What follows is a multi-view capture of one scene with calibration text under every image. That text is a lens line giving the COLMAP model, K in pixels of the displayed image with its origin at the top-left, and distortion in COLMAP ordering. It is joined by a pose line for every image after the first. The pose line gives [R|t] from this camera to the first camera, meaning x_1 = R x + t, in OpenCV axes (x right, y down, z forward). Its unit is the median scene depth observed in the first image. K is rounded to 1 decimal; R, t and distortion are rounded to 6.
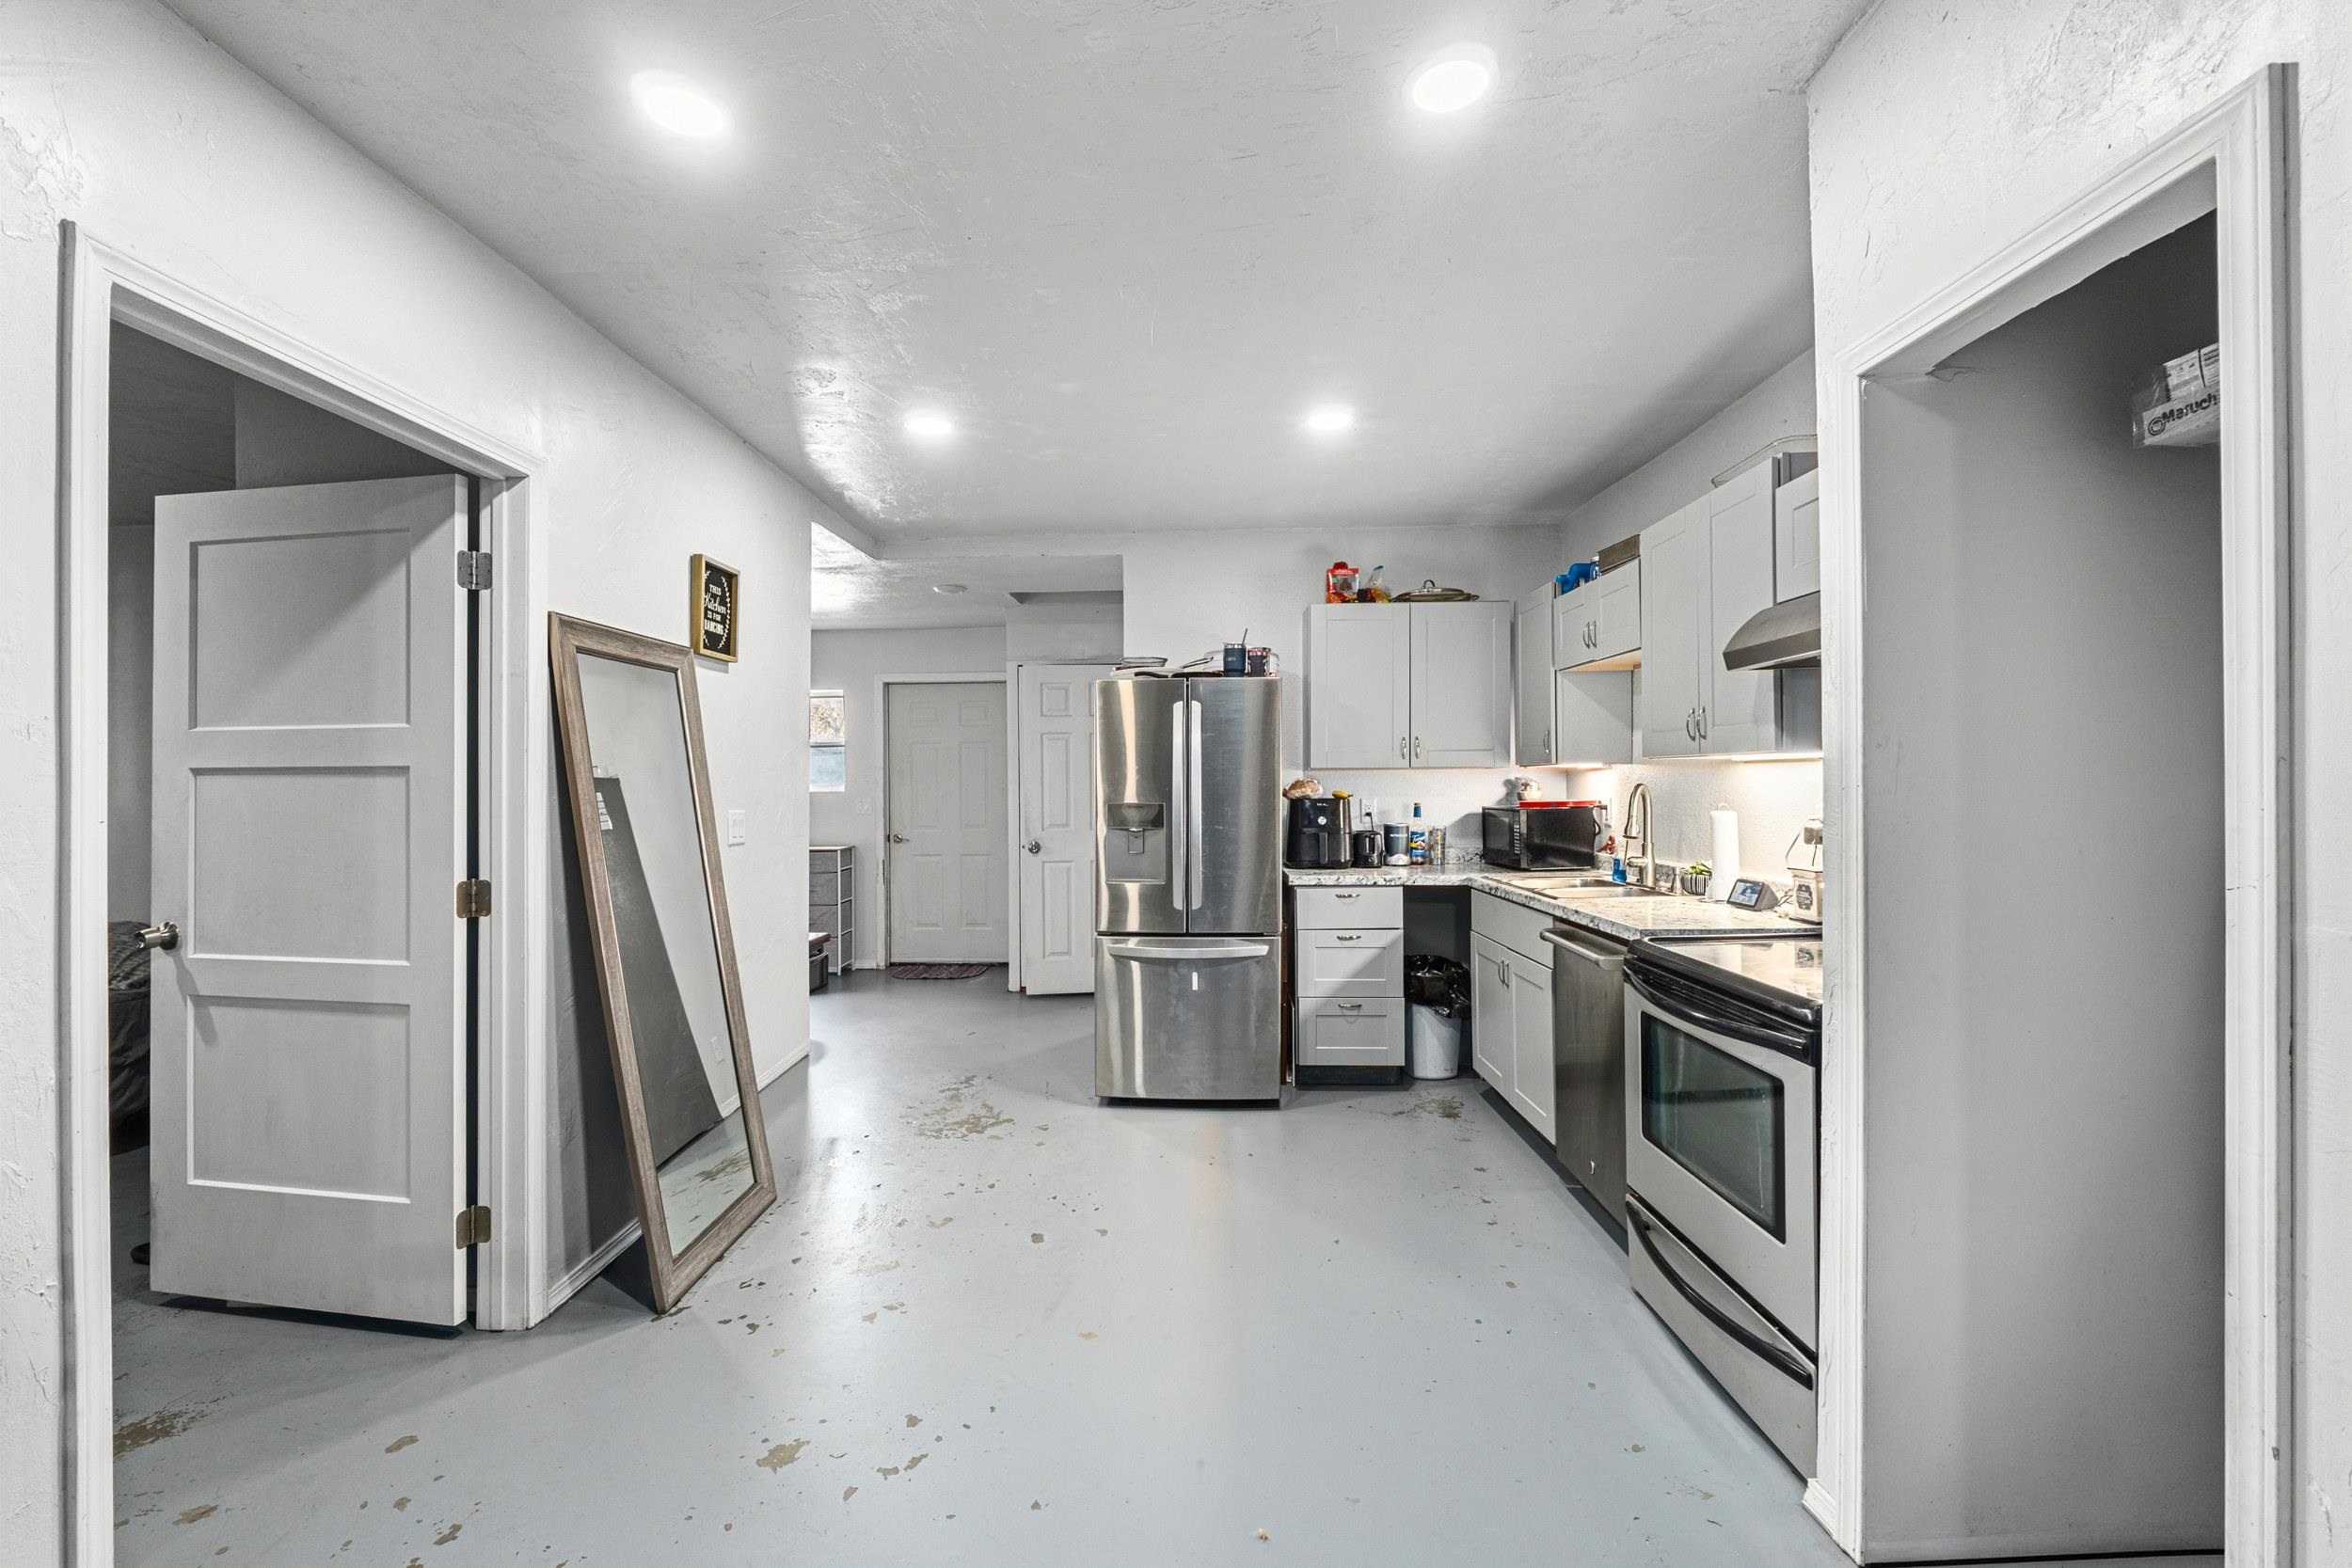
lens RADIAL K [[999.7, 0, 1158.3], [0, 999.7, 783.3], [0, 0, 1]] dist [-0.007202, -0.000740]
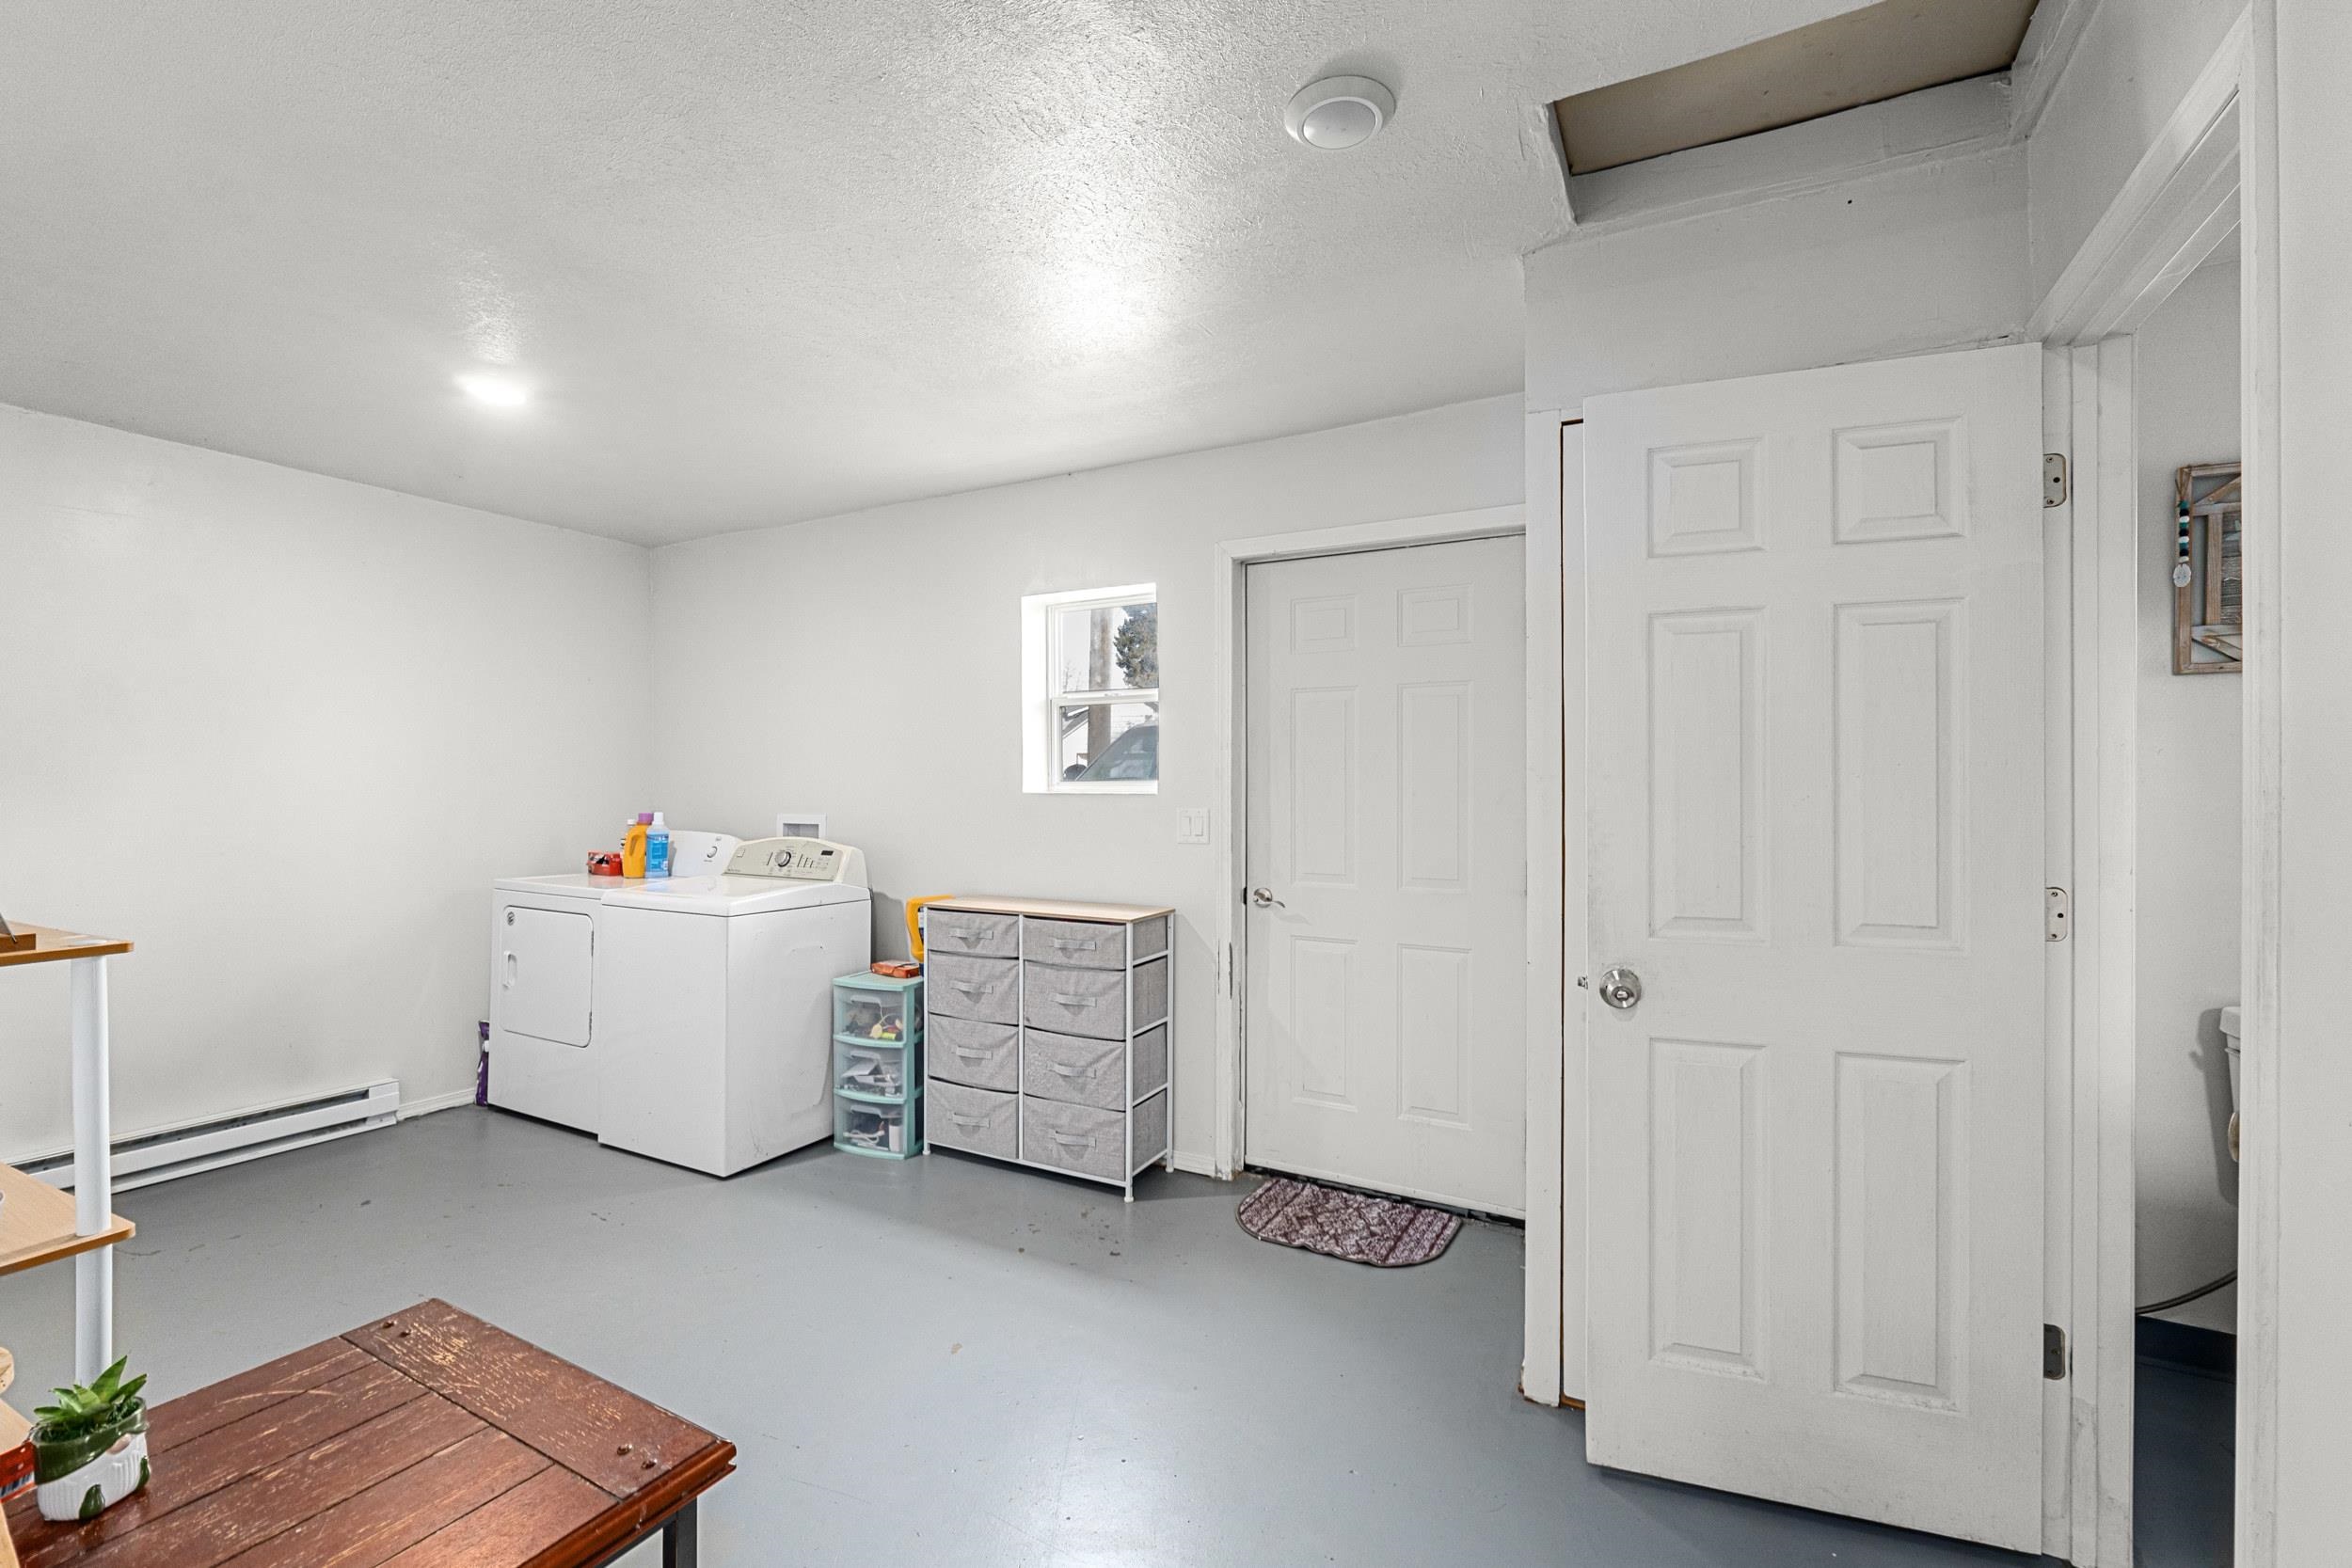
lens RADIAL K [[999.7, 0, 1161.7], [0, 999.7, 785.6], [0, 0, 1]] dist [-0.007202, -0.000740]
pose [[0.892867, 0.009885, -0.450212, -0.160403], [-0.006793, 0.999941, 0.008482, 0.000676], [0.450270, -0.004515, 0.892881, 0.949217]]
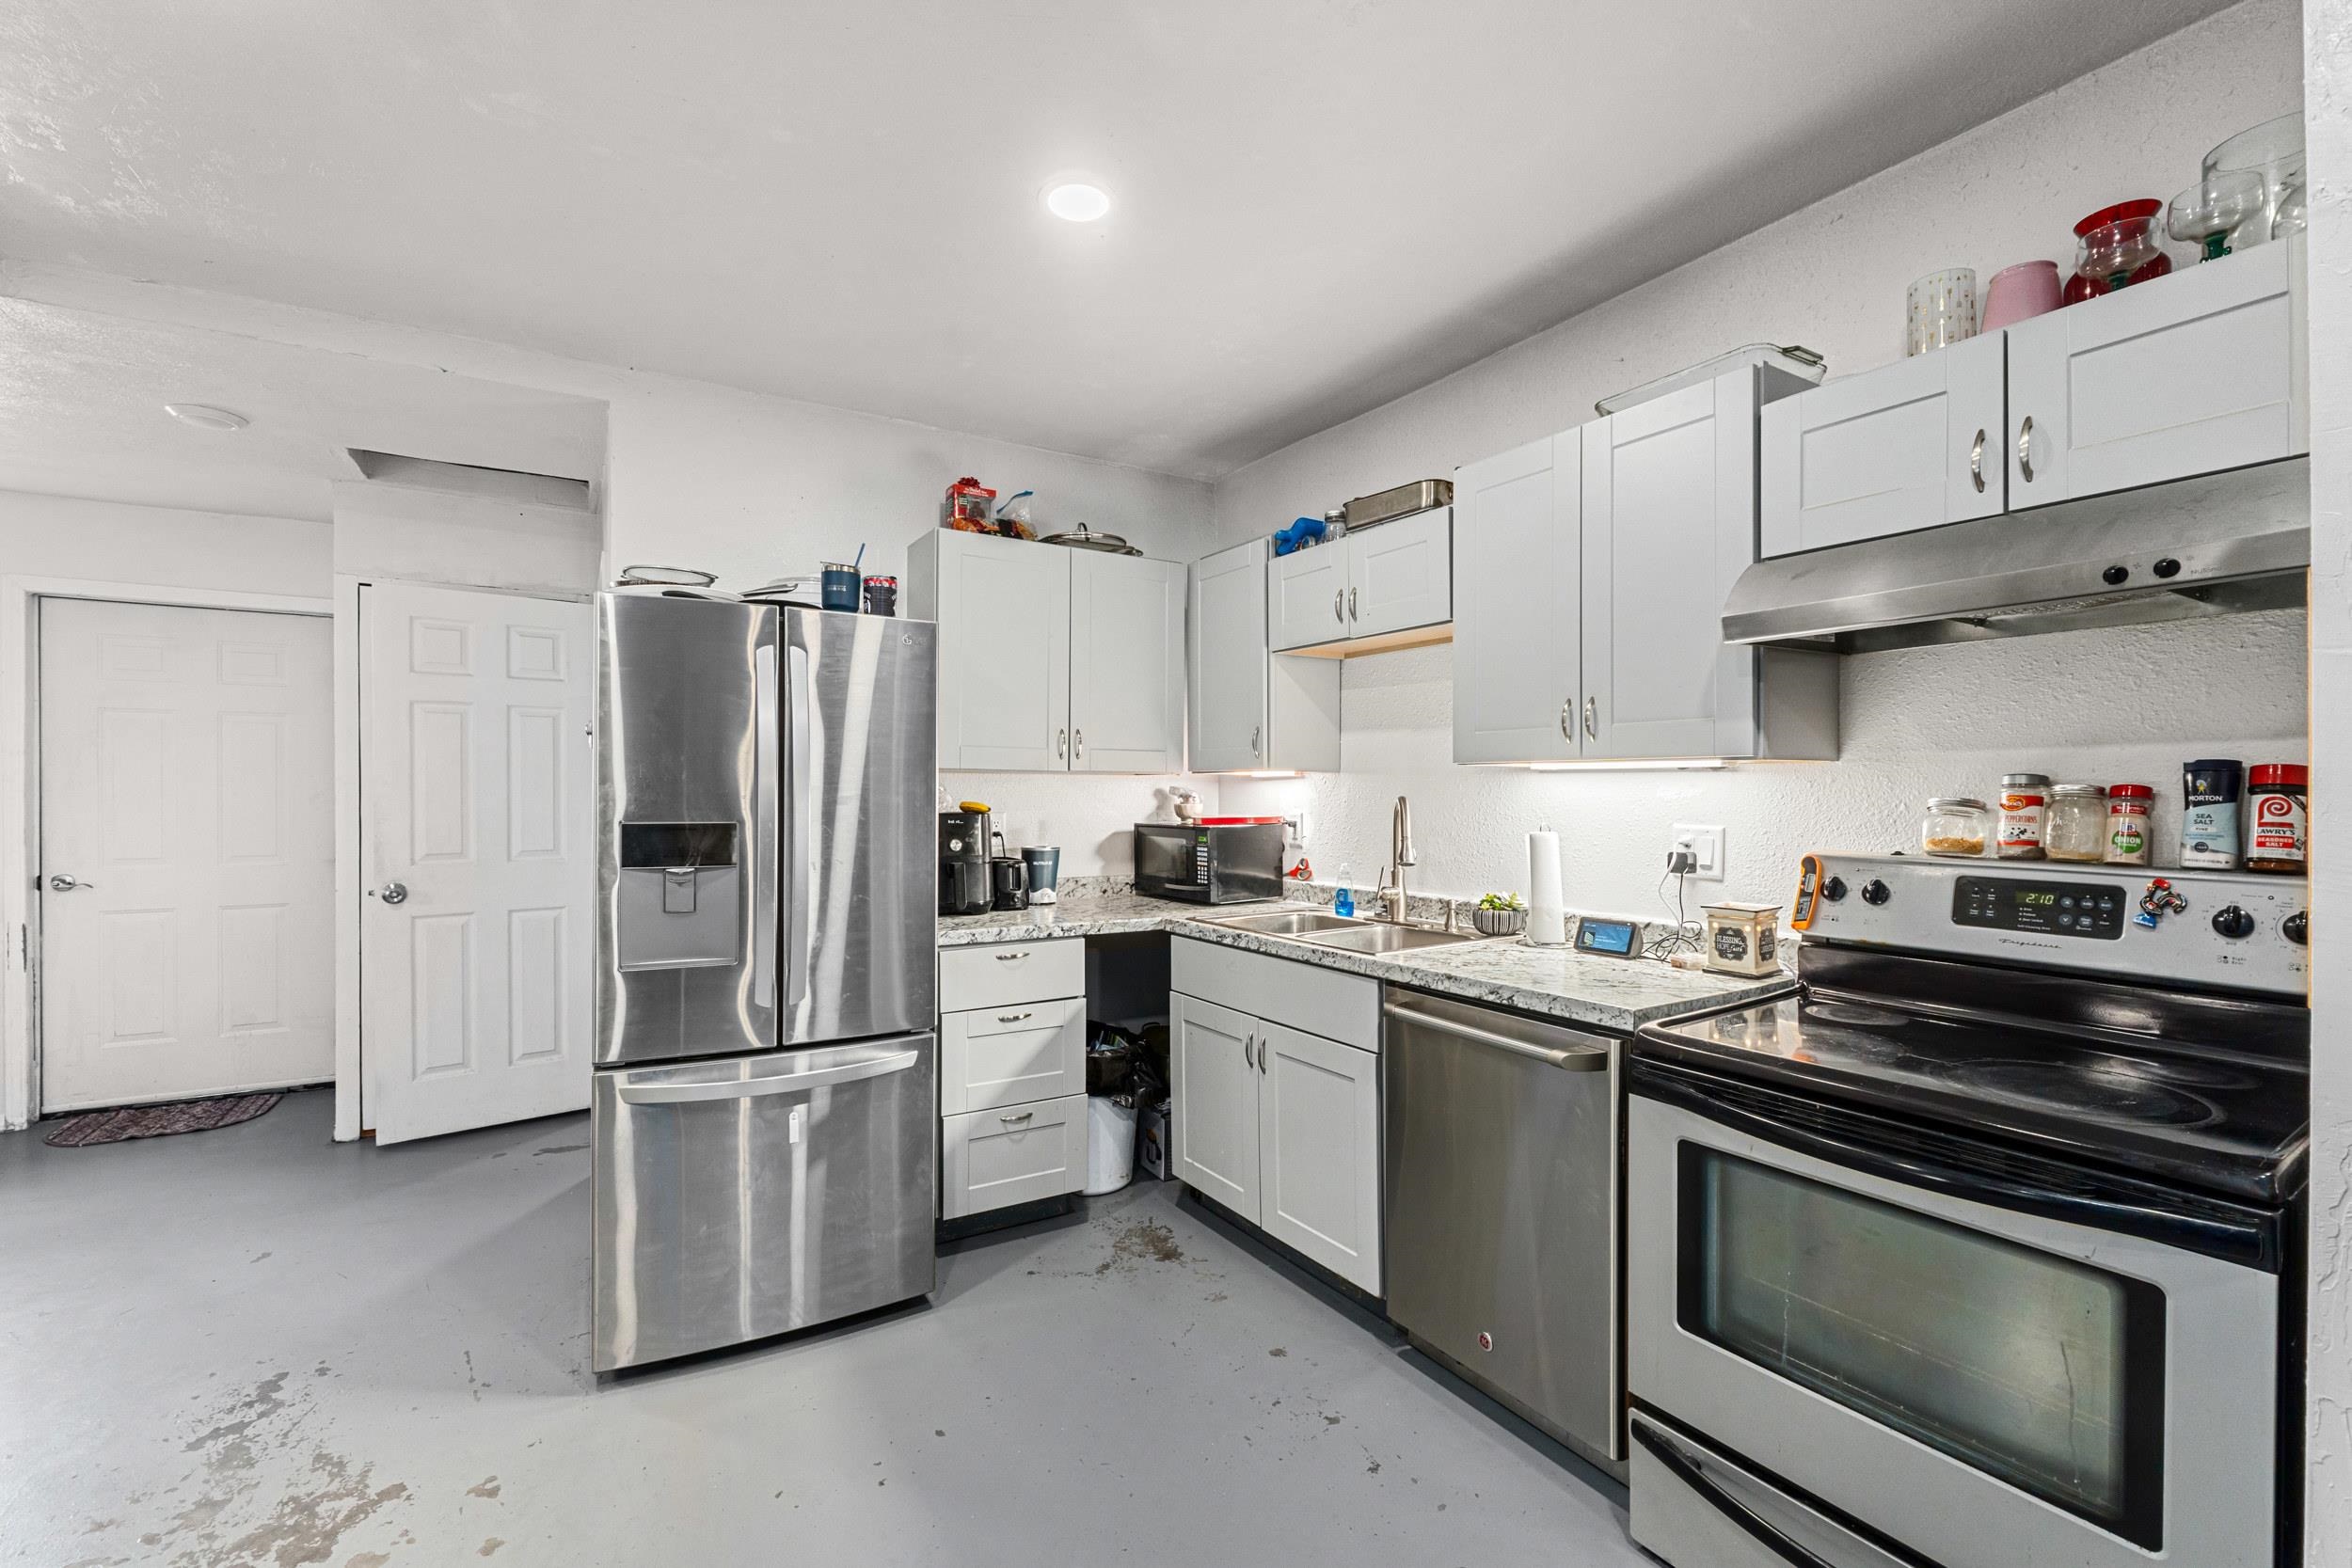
lens RADIAL K [[999.7, 0, 1183.4], [0, 999.7, 801.0], [0, 0, 1]] dist [-0.007202, -0.000740]
pose [[0.830570, 0.007633, 0.556862, -0.092487], [-0.011960, 0.999920, 0.004133, 0.002429], [-0.556786, -0.010093, 0.830595, 0.363530]]
